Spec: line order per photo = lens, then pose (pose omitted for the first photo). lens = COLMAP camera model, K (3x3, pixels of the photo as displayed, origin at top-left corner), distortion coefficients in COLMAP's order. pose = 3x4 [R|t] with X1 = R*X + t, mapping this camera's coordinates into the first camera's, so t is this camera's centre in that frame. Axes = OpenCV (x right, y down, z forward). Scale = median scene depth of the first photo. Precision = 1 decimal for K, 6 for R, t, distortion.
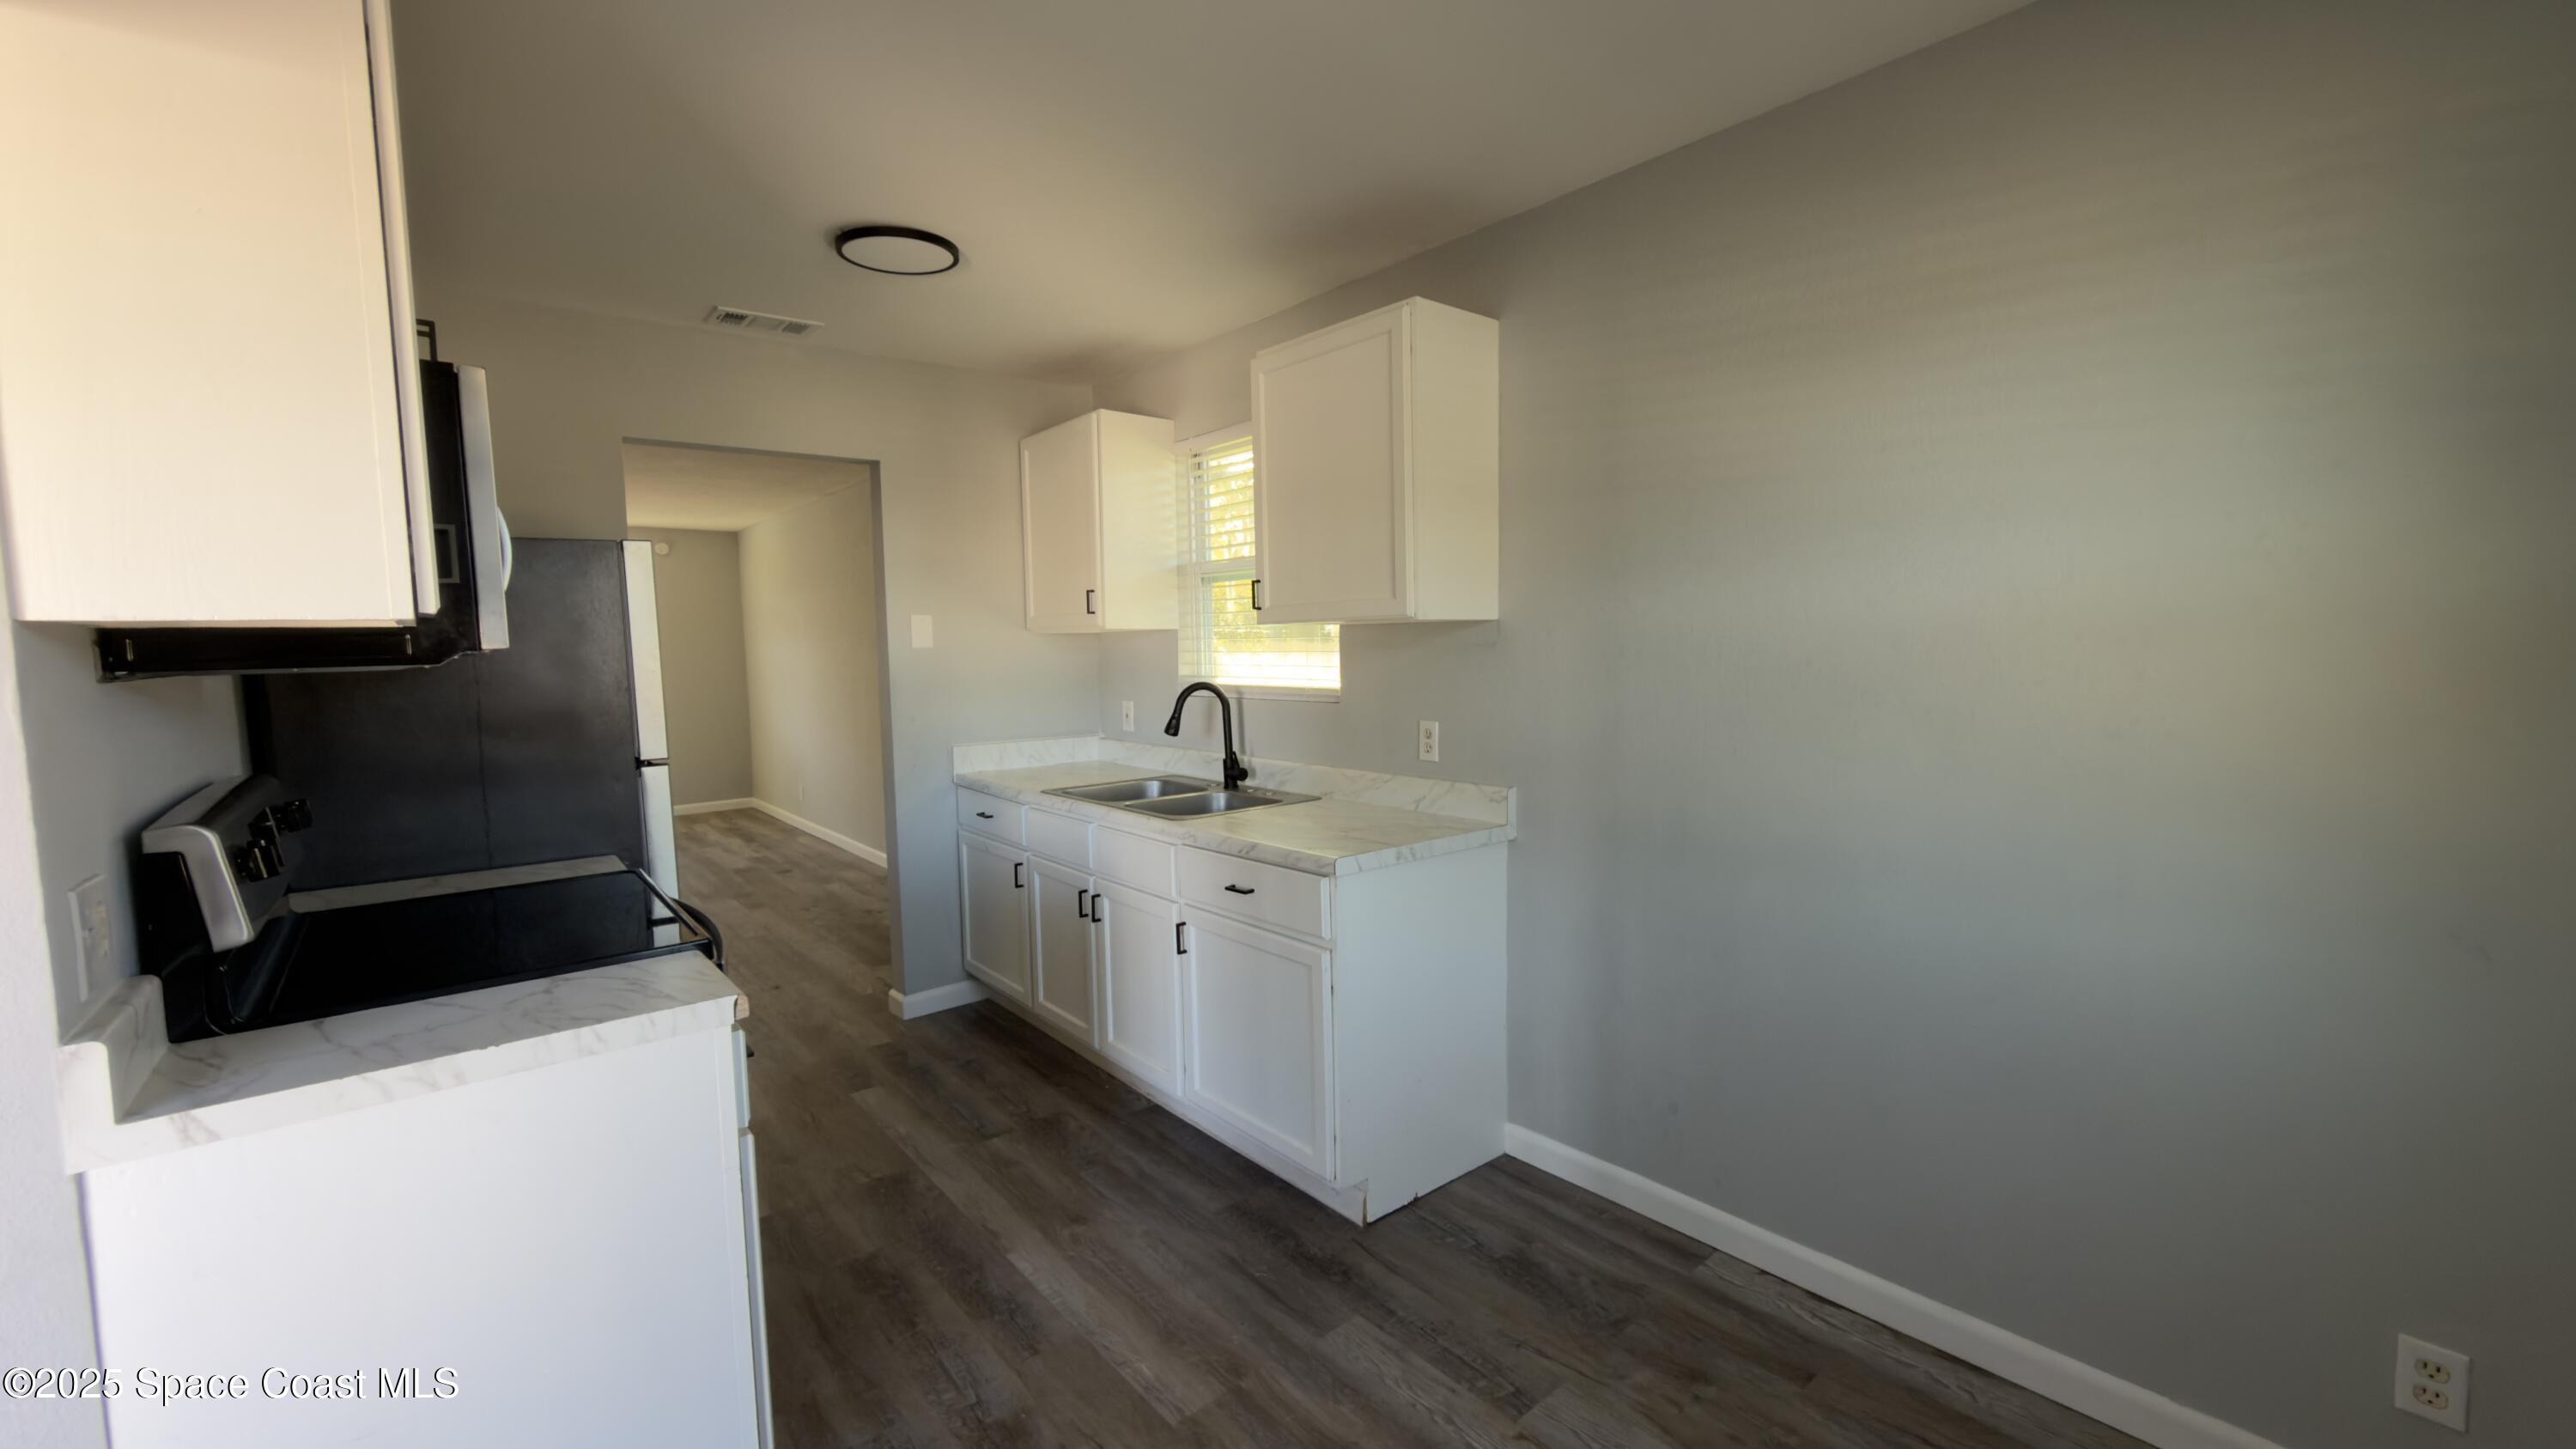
lens RADIAL K [[1033.0, 0, 1288.6], [0, 1033.0, 727.9], [0, 0, 1]] dist [-0.001183, 0.000076]
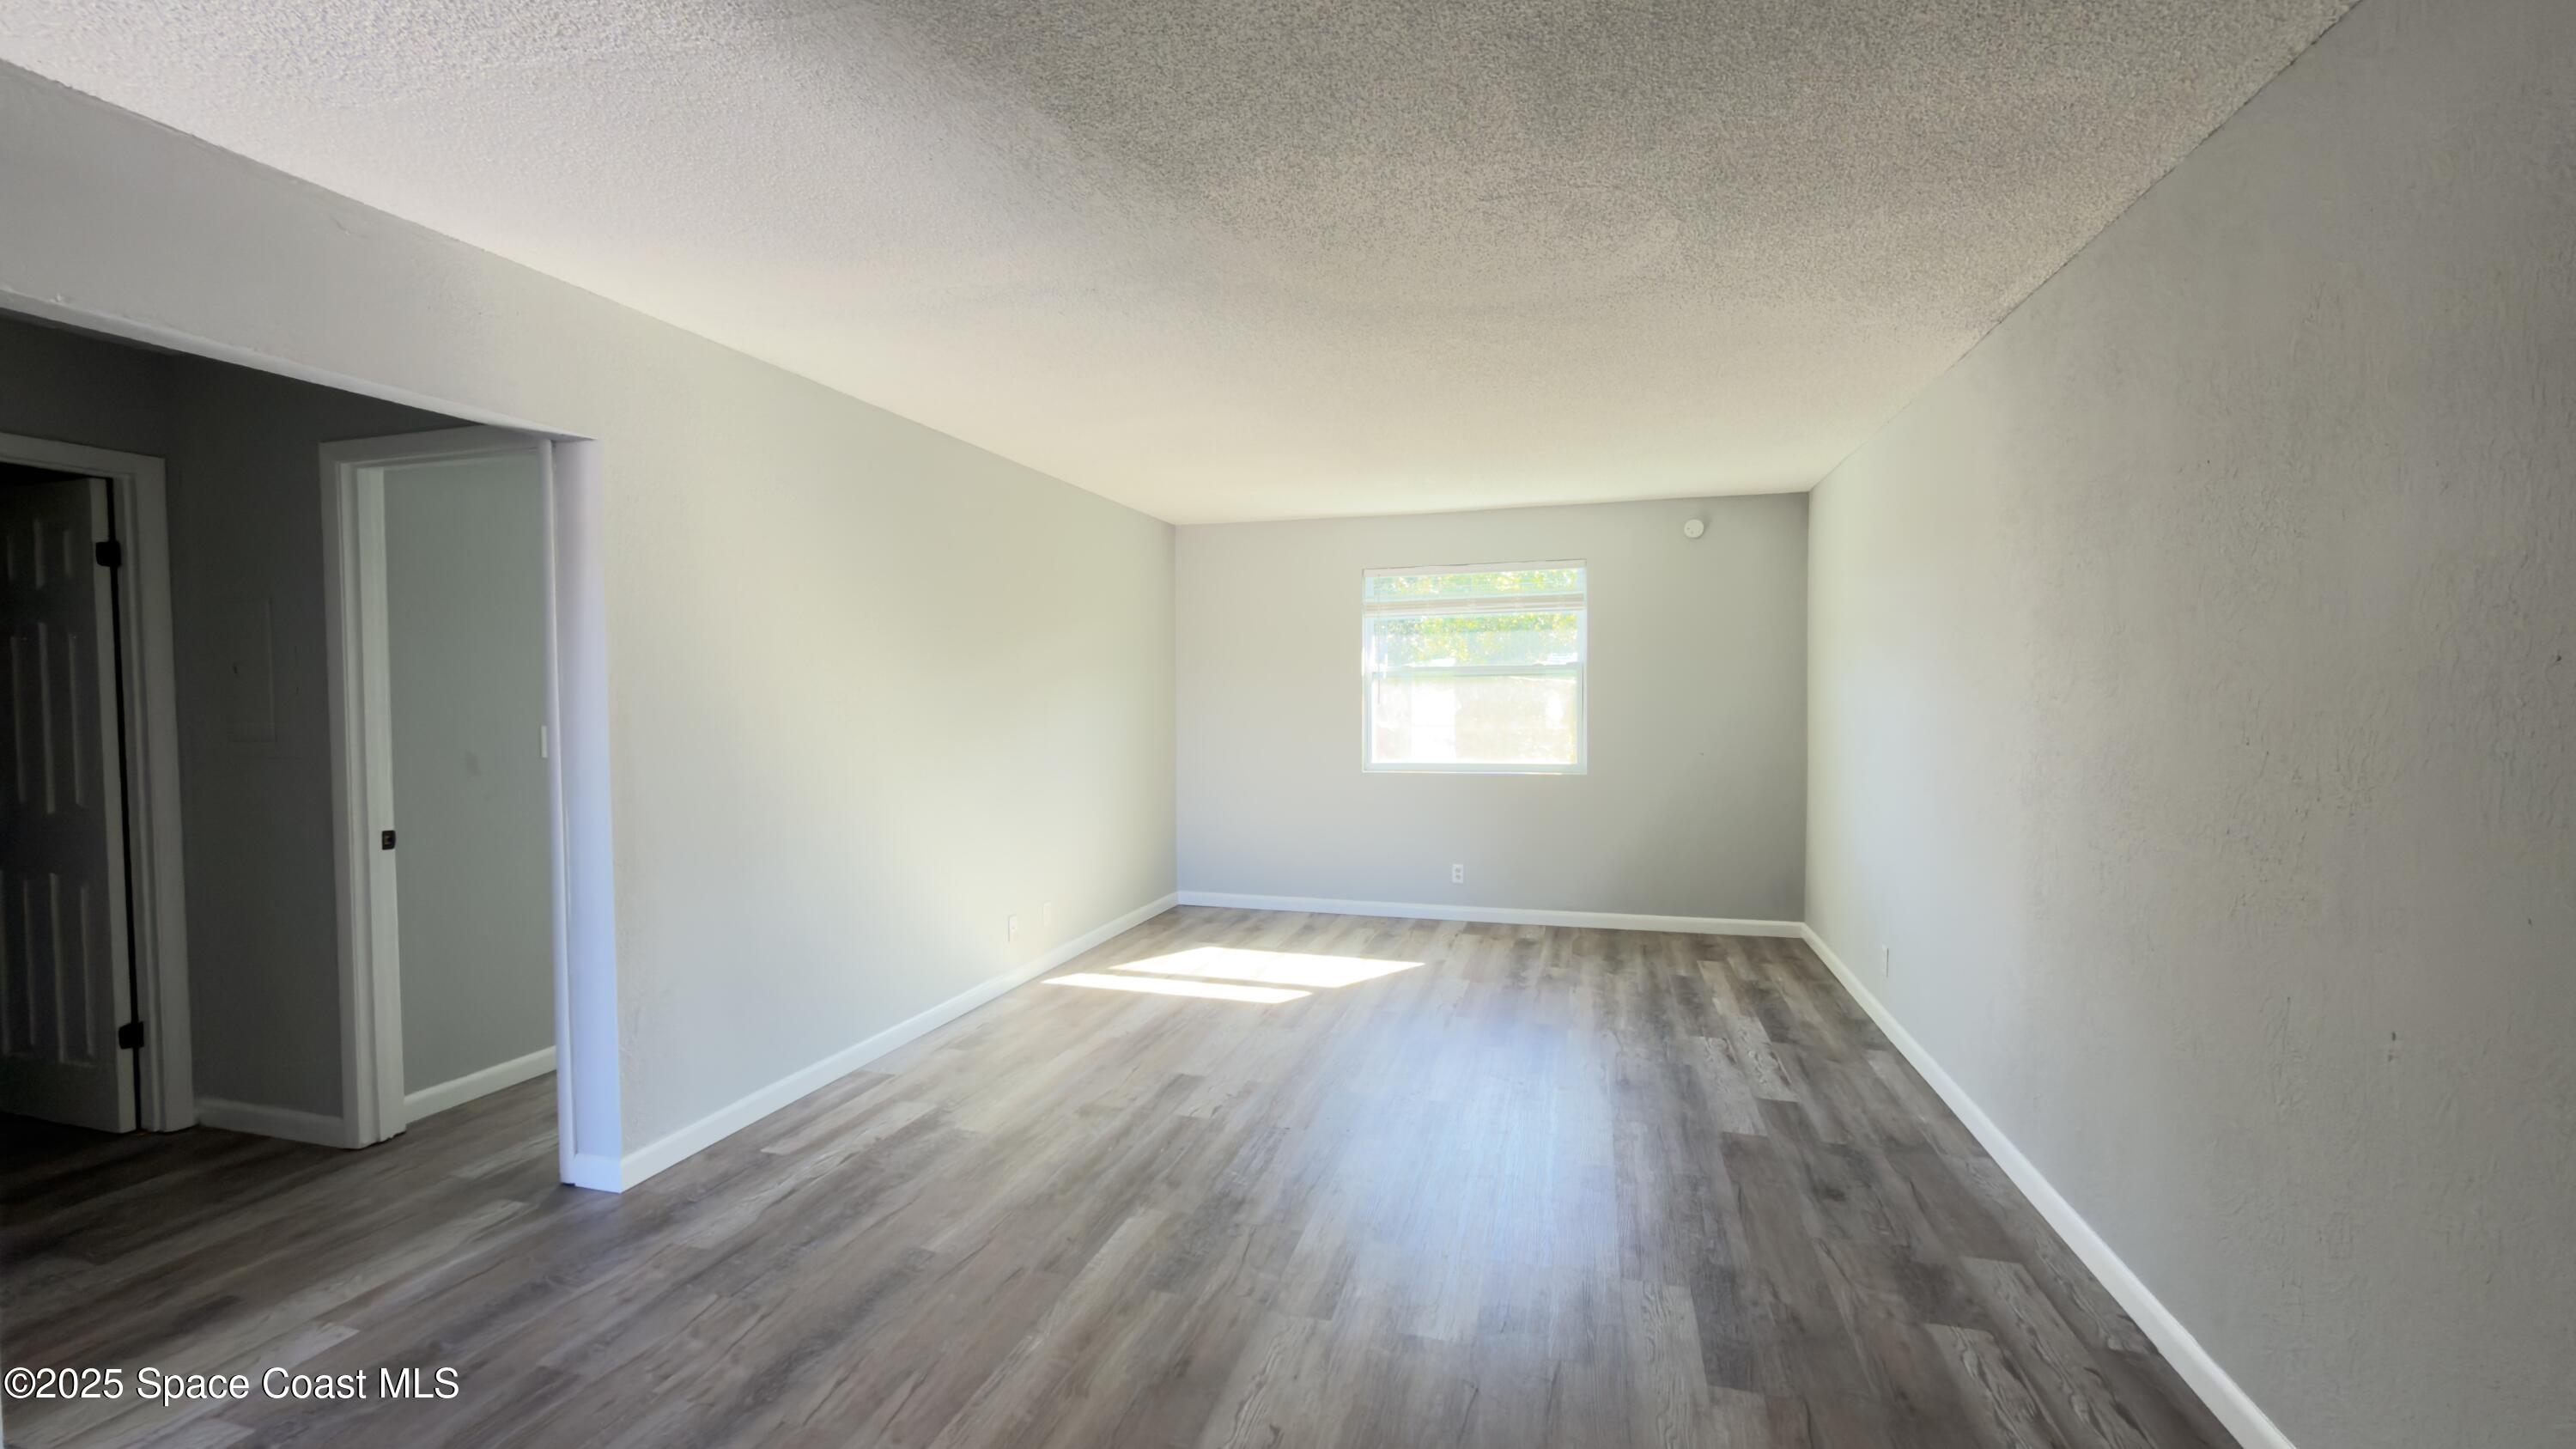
lens RADIAL K [[1033.0, 0, 1305.9], [0, 1033.0, 728.4], [0, 0, 1]] dist [-0.001183, 0.000076]
pose [[0.574165, 0.041918, -0.817666, -0.202647], [-0.066717, 0.997763, 0.004302, -0.031740], [0.816017, 0.052082, 0.575677, 0.422894]]
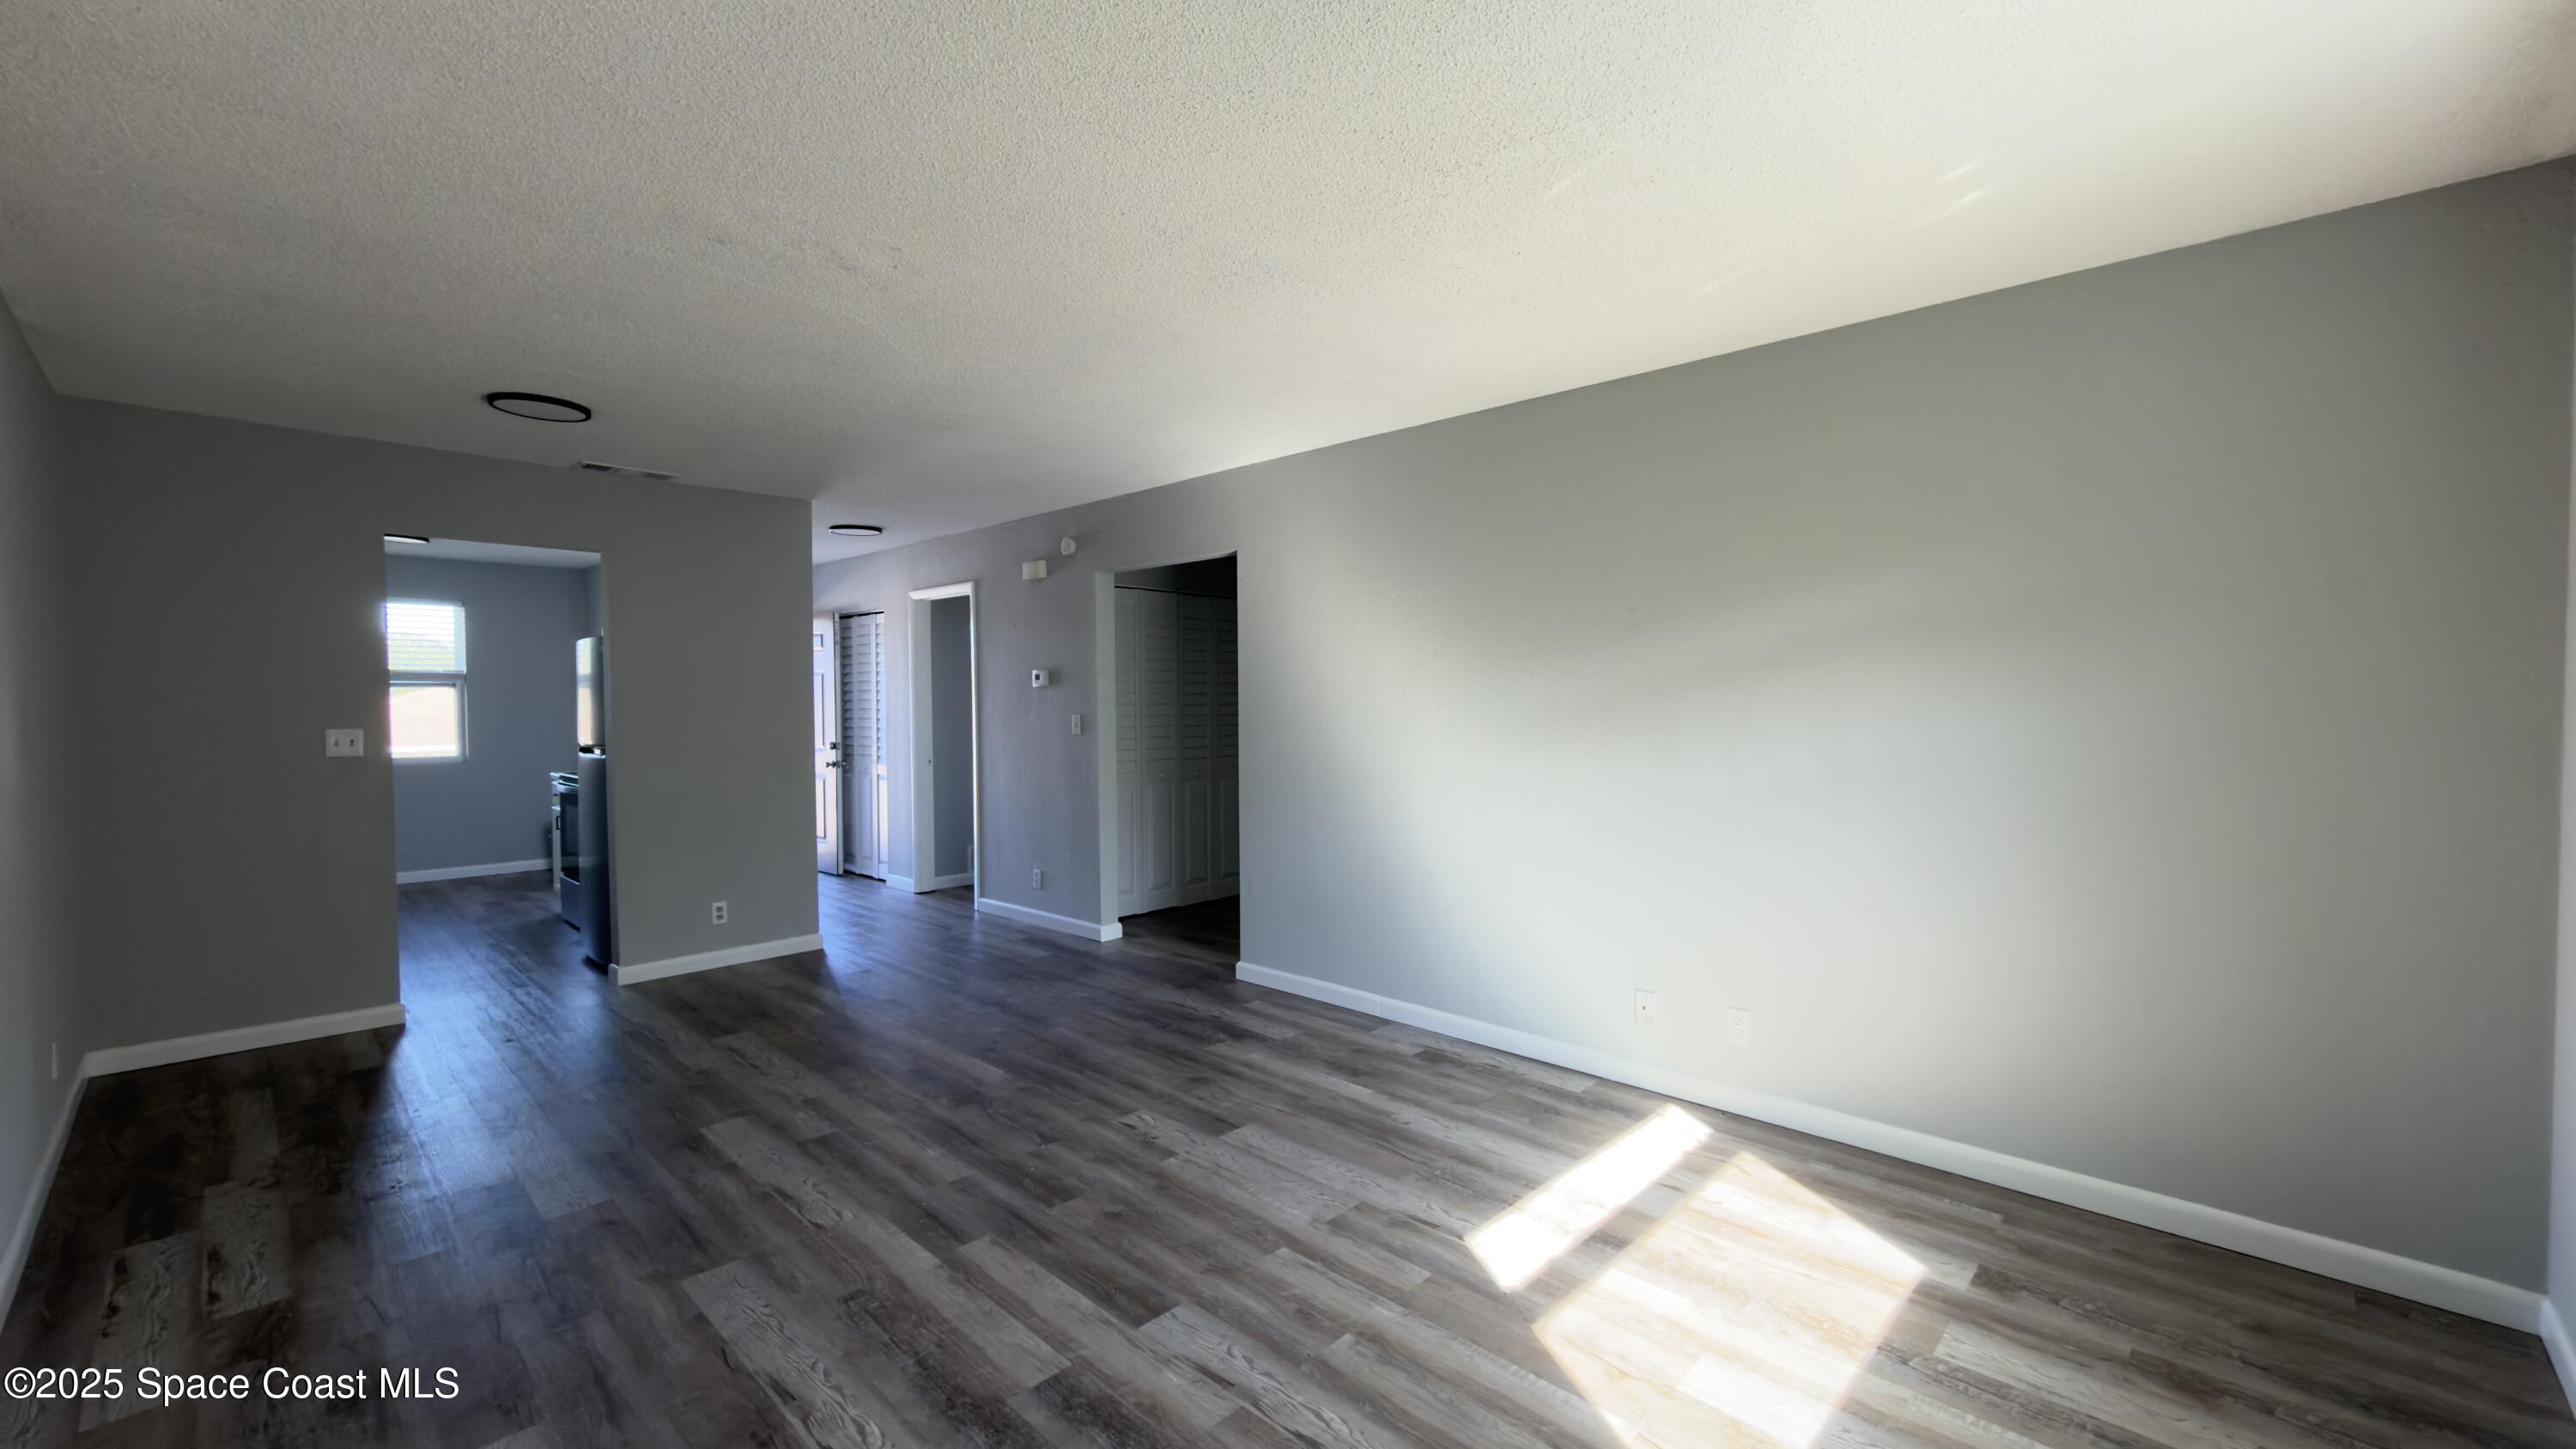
lens RADIAL K [[1033.0, 0, 1301.1], [0, 1033.0, 708.0], [0, 0, 1]] dist [-0.001183, 0.000076]
pose [[-0.992700, 0.022179, -0.118551, -0.552934], [0.011719, 0.996033, 0.088210, -0.068559], [0.120038, 0.086177, -0.989022, 0.990156]]
